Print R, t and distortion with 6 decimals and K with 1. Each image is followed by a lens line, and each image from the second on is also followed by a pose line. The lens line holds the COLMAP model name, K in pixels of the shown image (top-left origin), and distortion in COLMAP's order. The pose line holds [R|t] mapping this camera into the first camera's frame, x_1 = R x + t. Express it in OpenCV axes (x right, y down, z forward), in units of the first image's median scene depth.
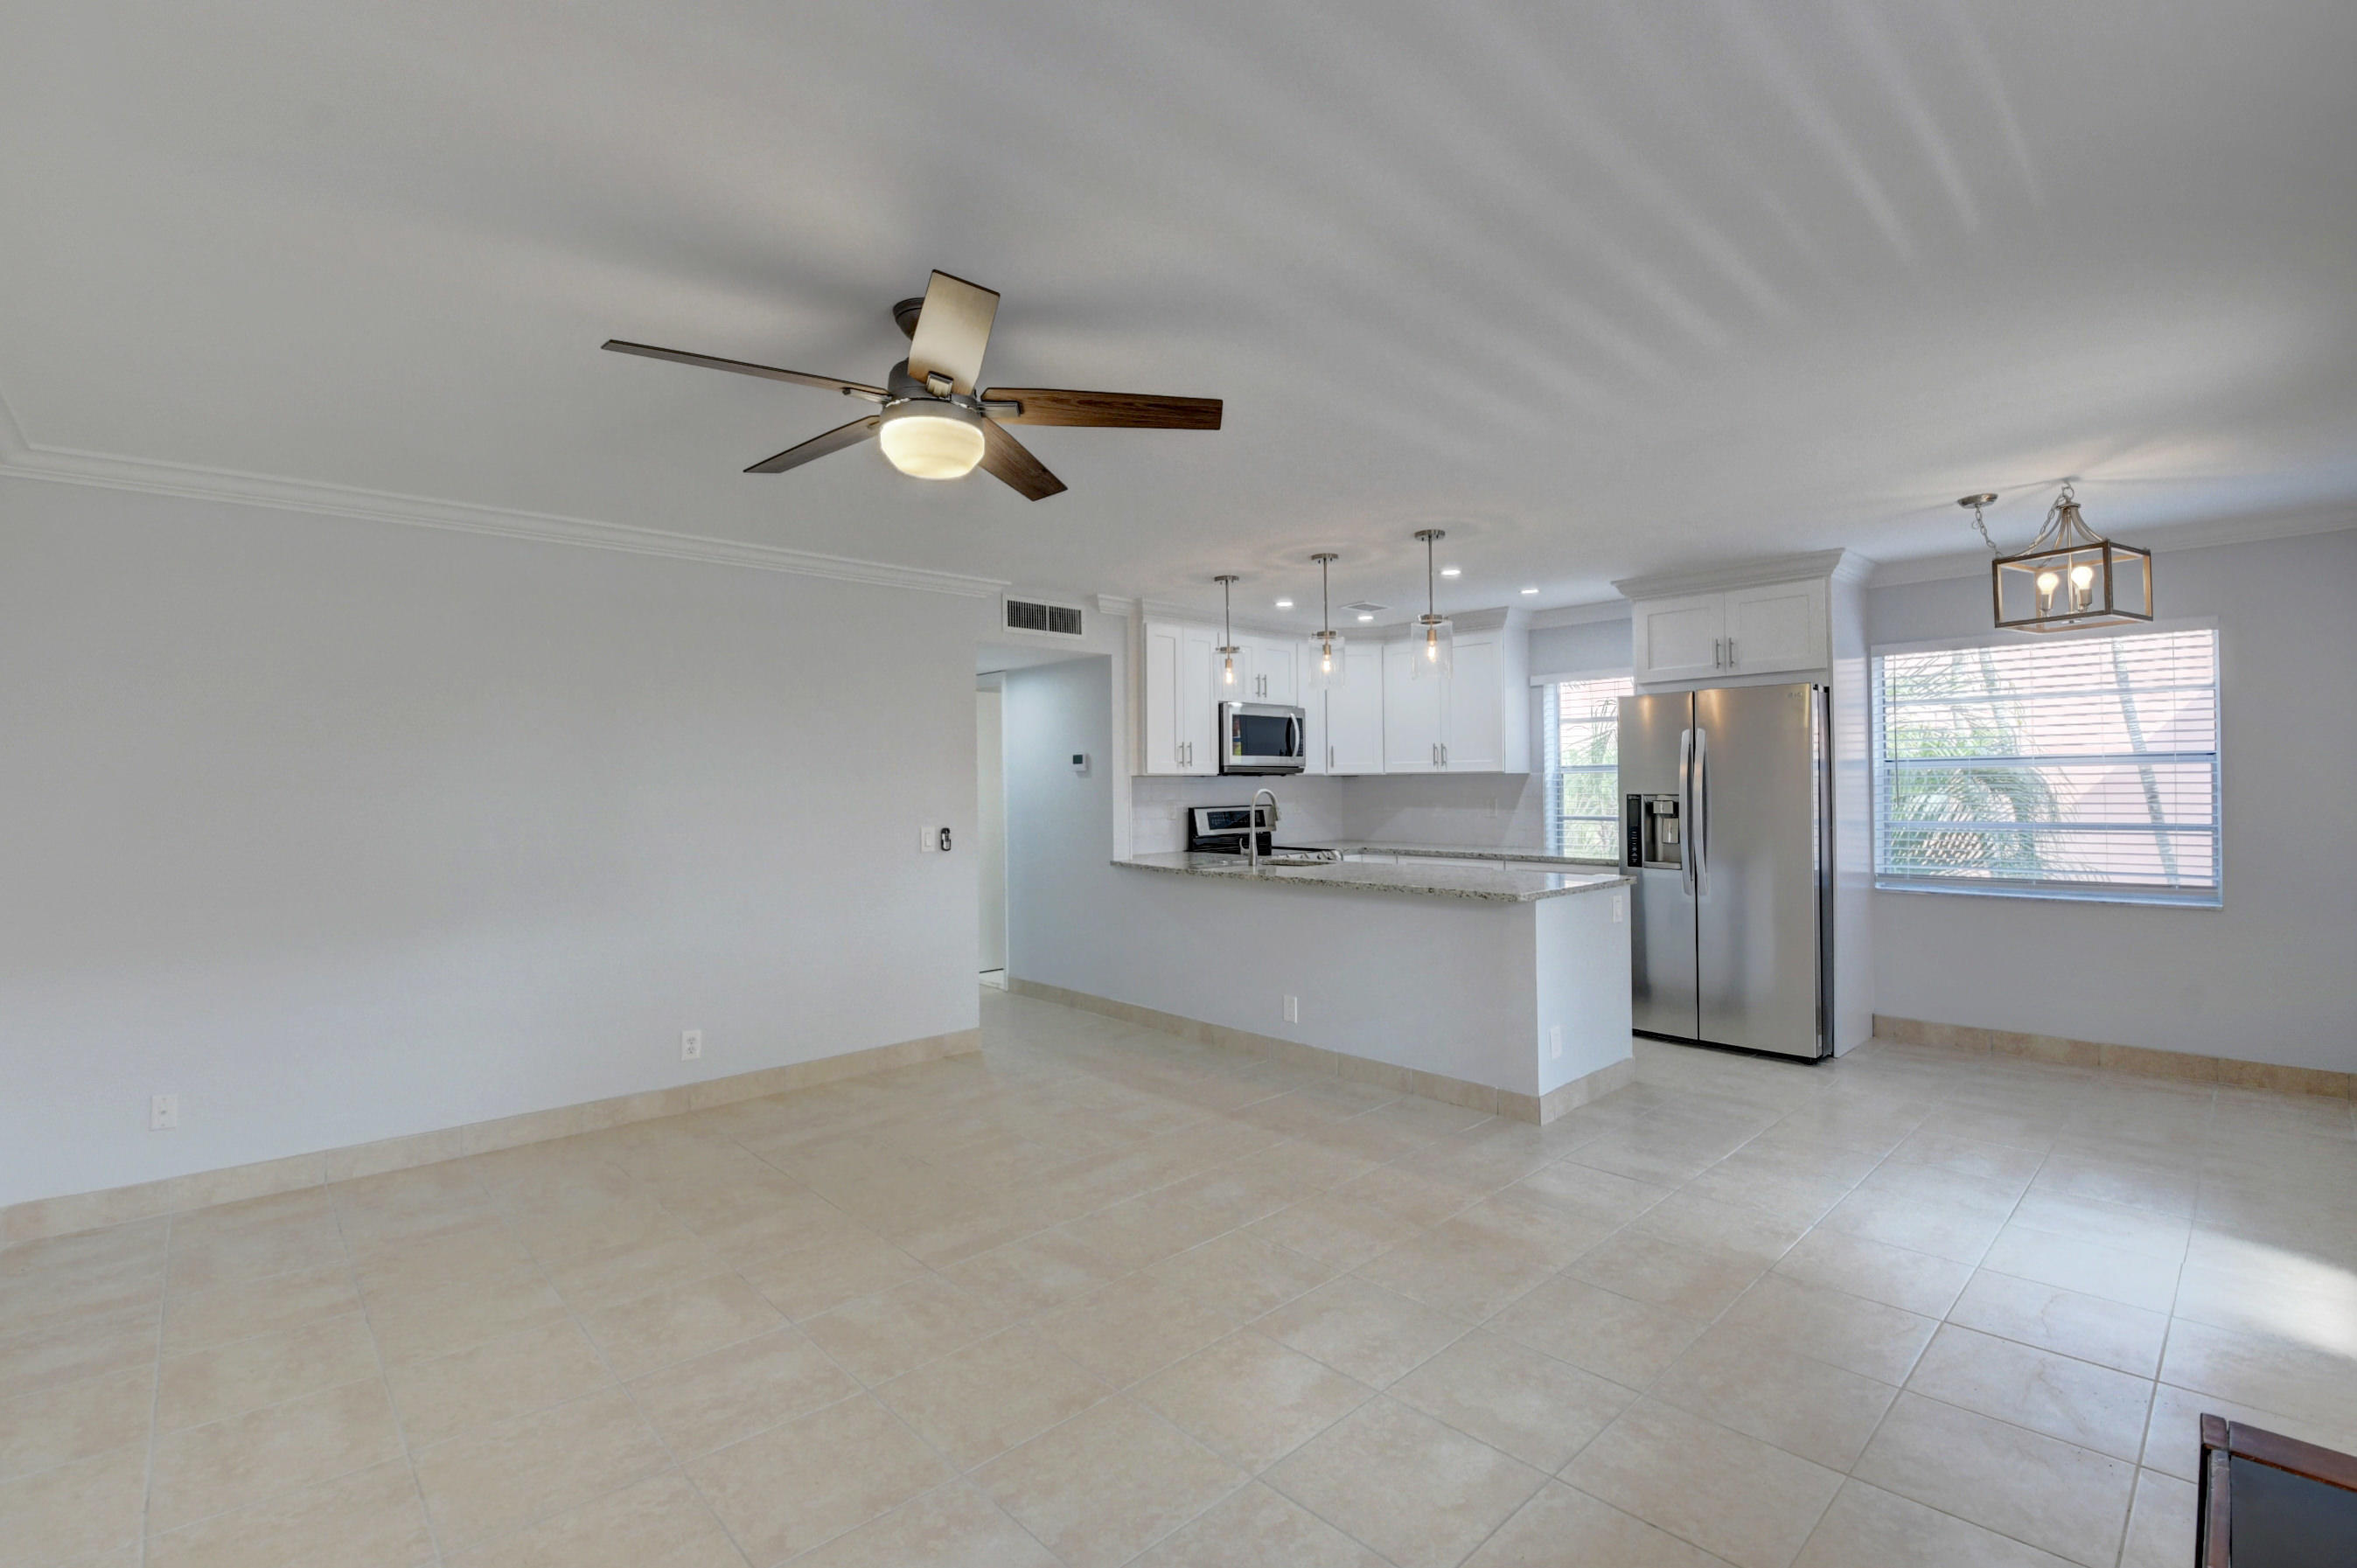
lens RADIAL K [[1041.3, 0, 1173.3], [0, 1041.3, 774.7], [0, 0, 1]] dist [0.018484, -0.028074]
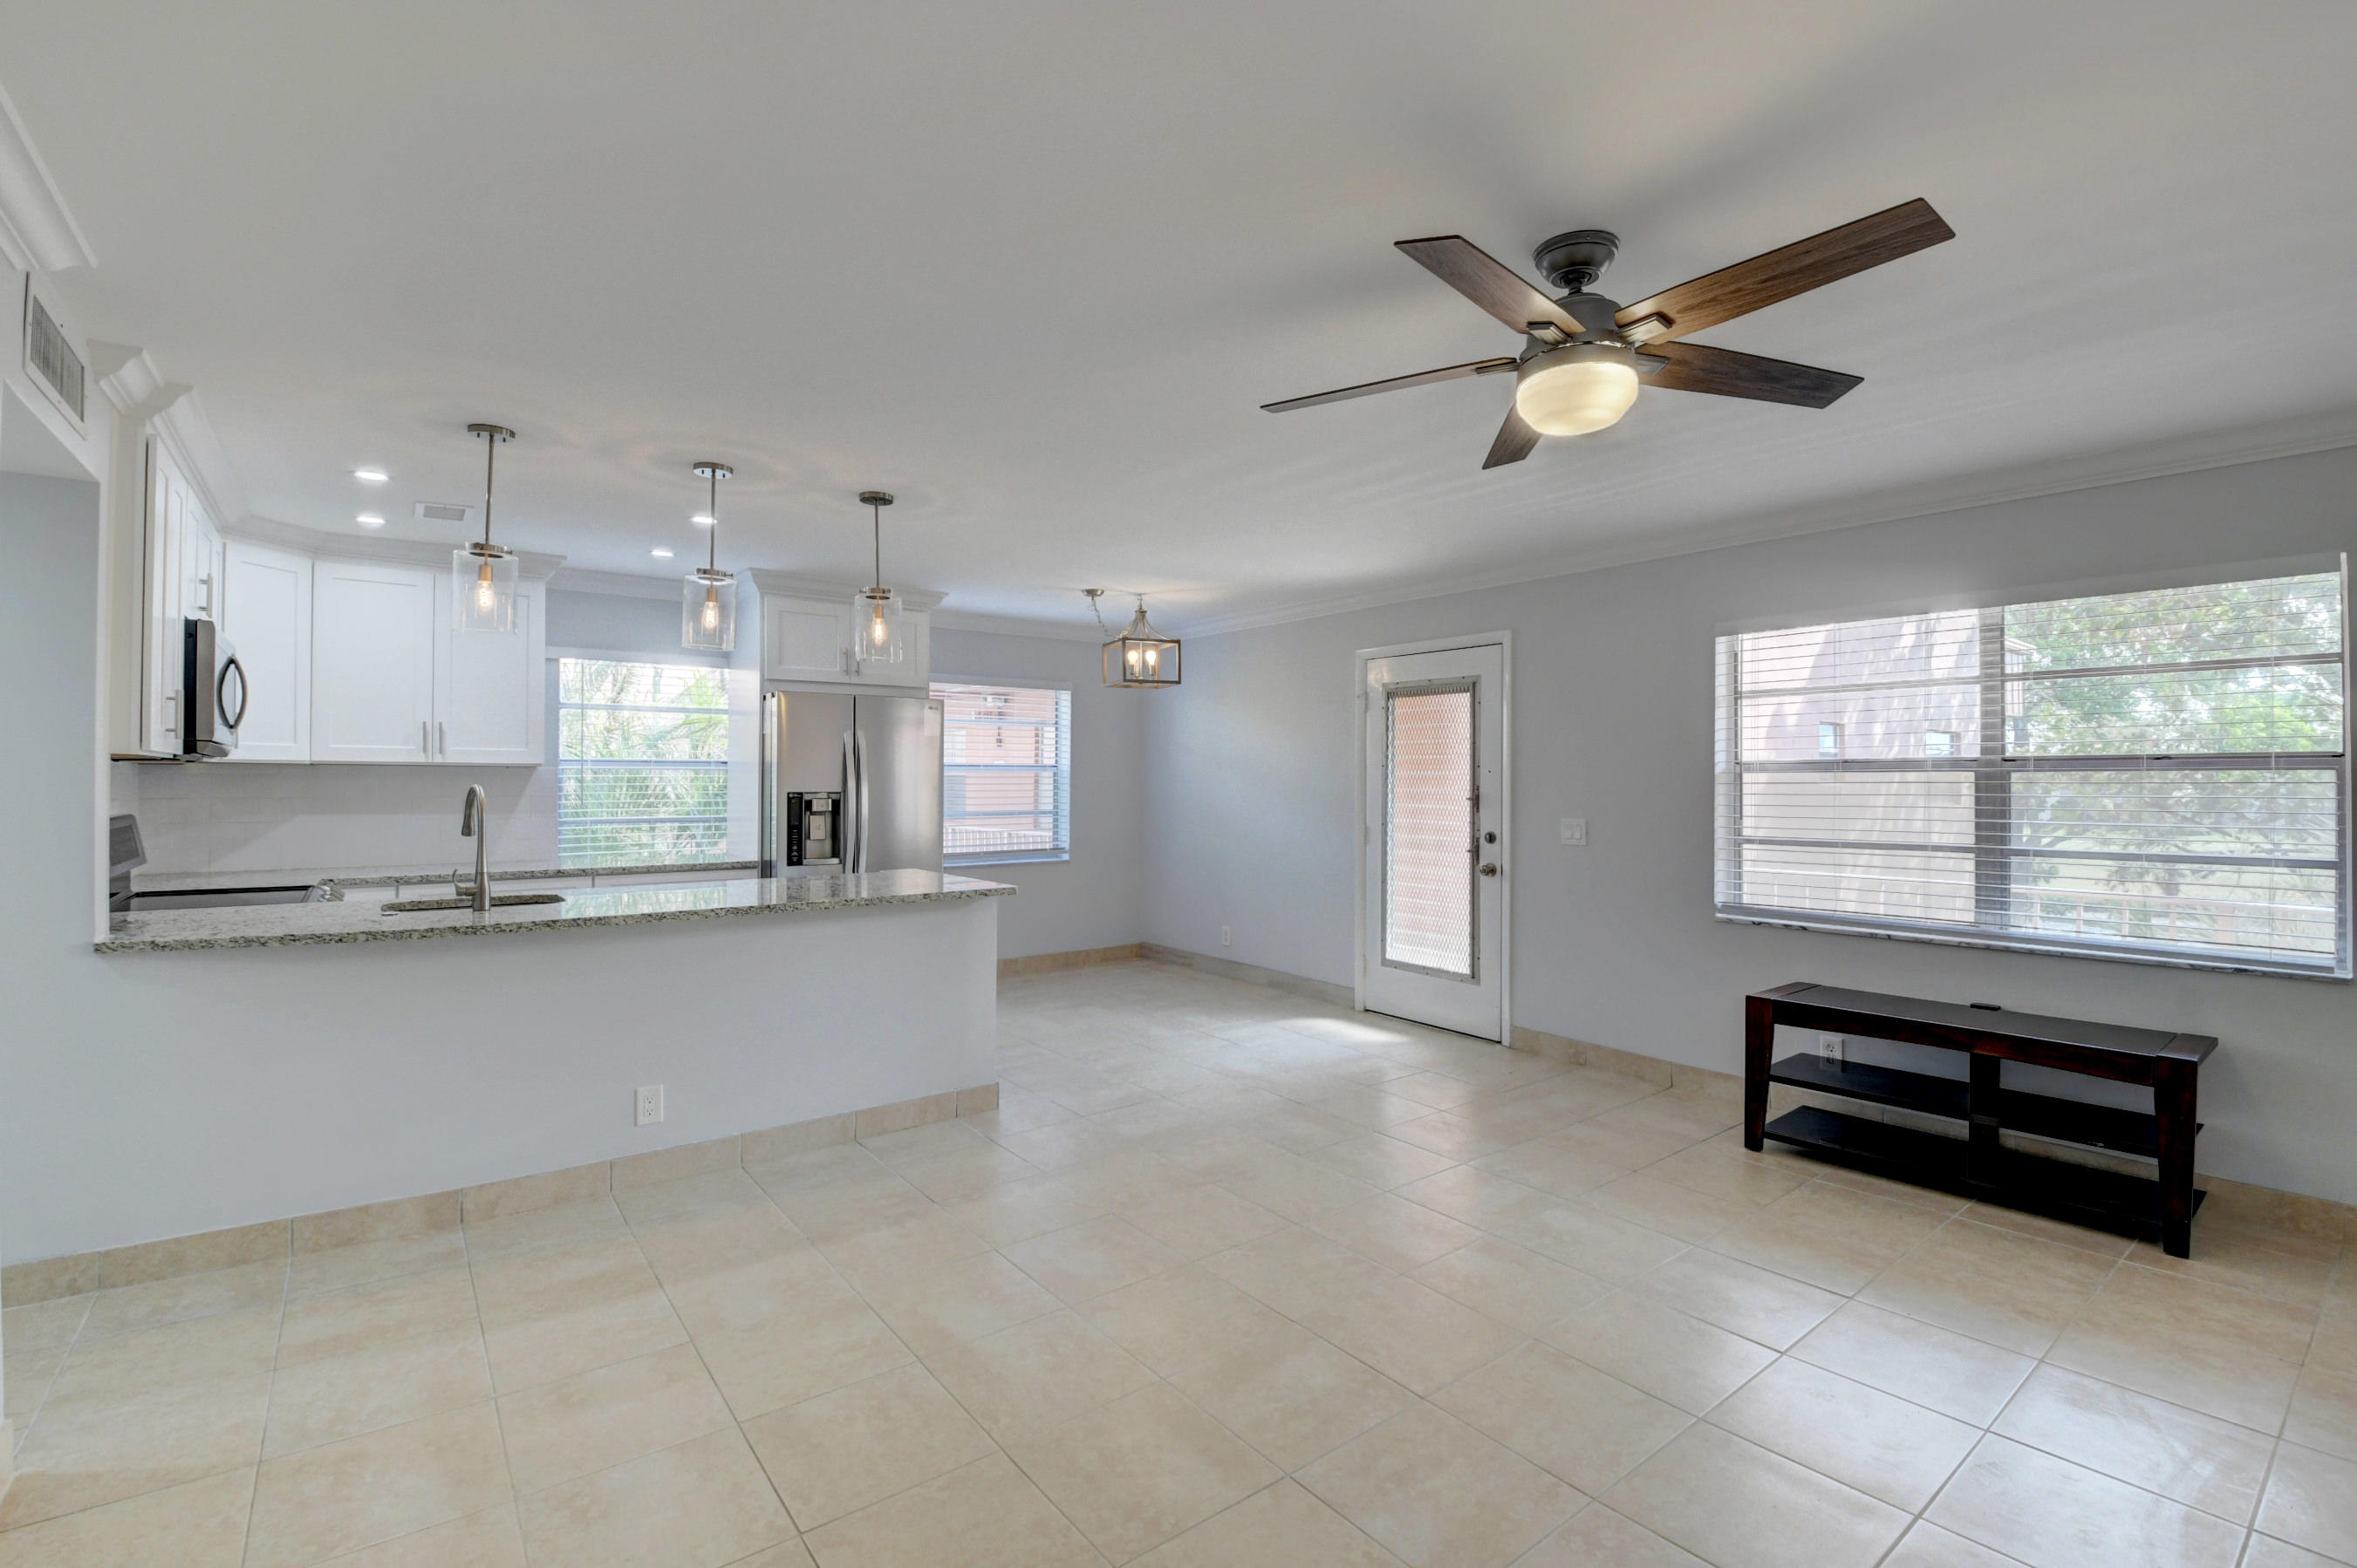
lens RADIAL K [[1038.5, 0, 1176.0], [0, 1038.5, 776.6], [0, 0, 1]] dist [0.017713, -0.028043]
pose [[0.094362, 0.013358, 0.995448, -0.504223], [-0.013453, 0.999836, -0.012142, 0.011063], [-0.995447, -0.012246, 0.094526, 0.549465]]
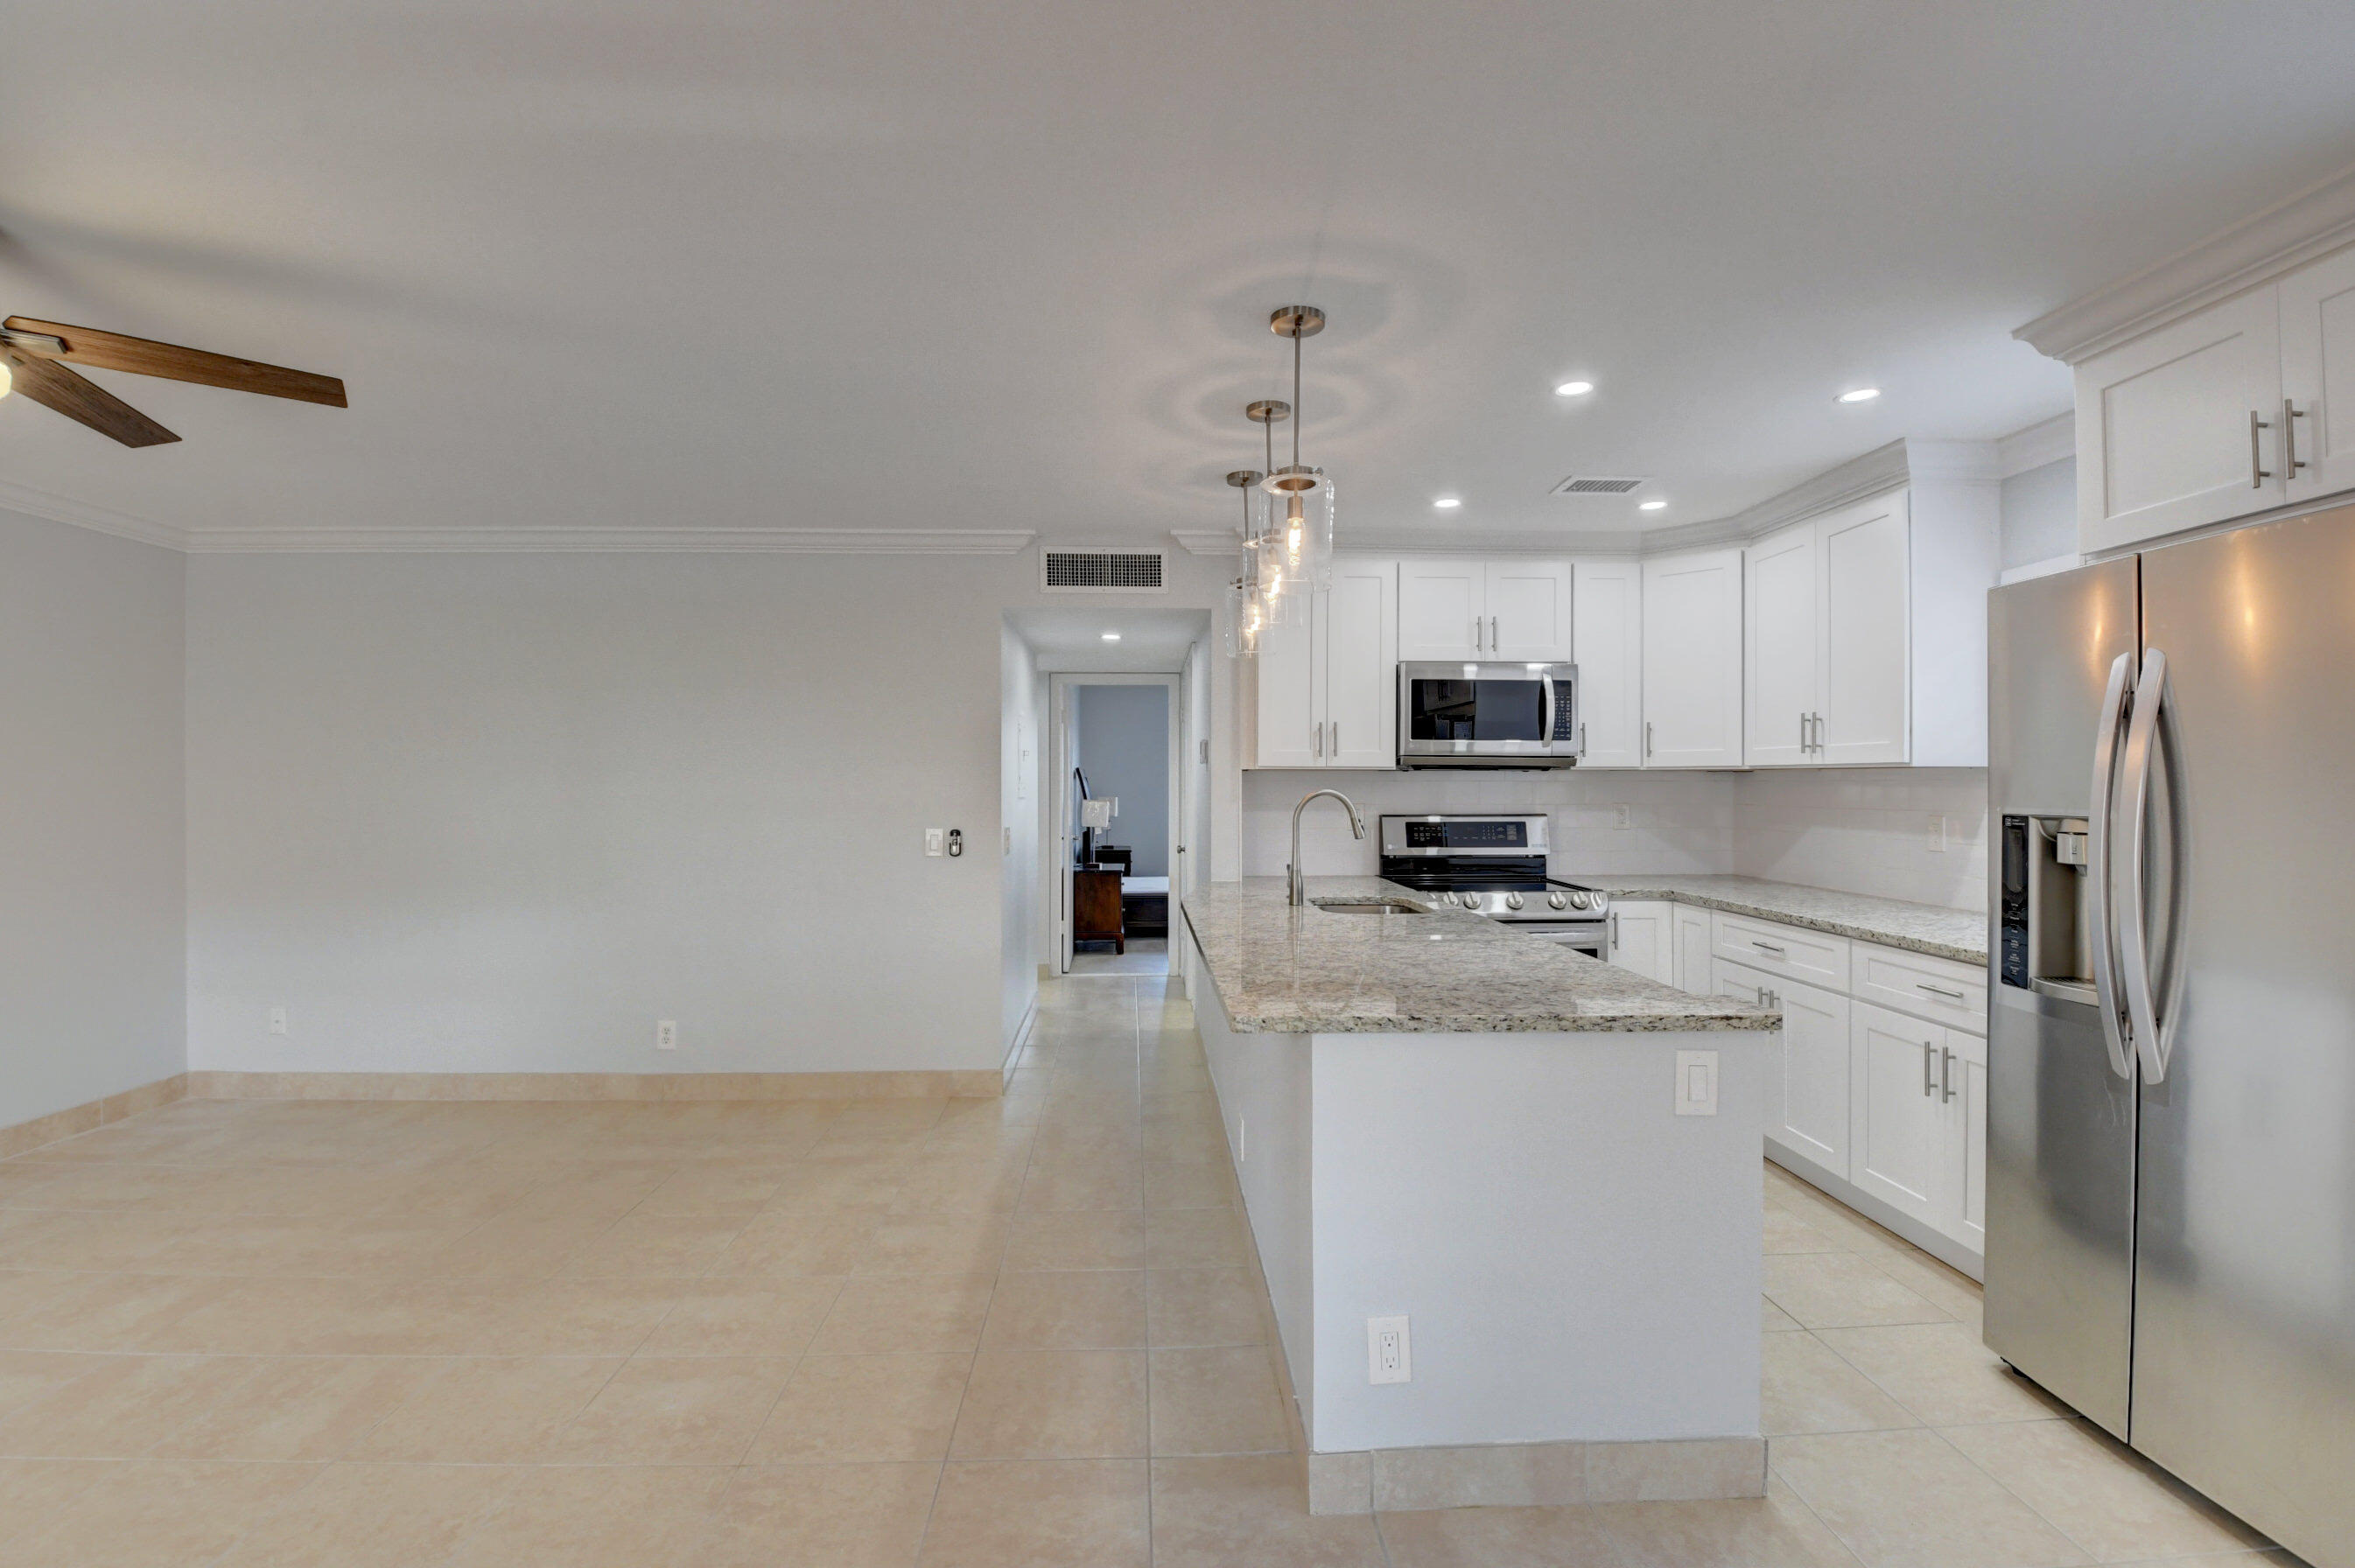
lens RADIAL K [[1044.0, 0, 1167.8], [0, 1044.0, 771.6], [0, 0, 1]] dist [0.014292, -0.022498]
pose [[0.753788, 0.004031, -0.657105, 0.460255], [-0.002574, 0.999992, 0.003183, 0.000420], [0.657112, -0.000708, 0.753792, 0.455078]]
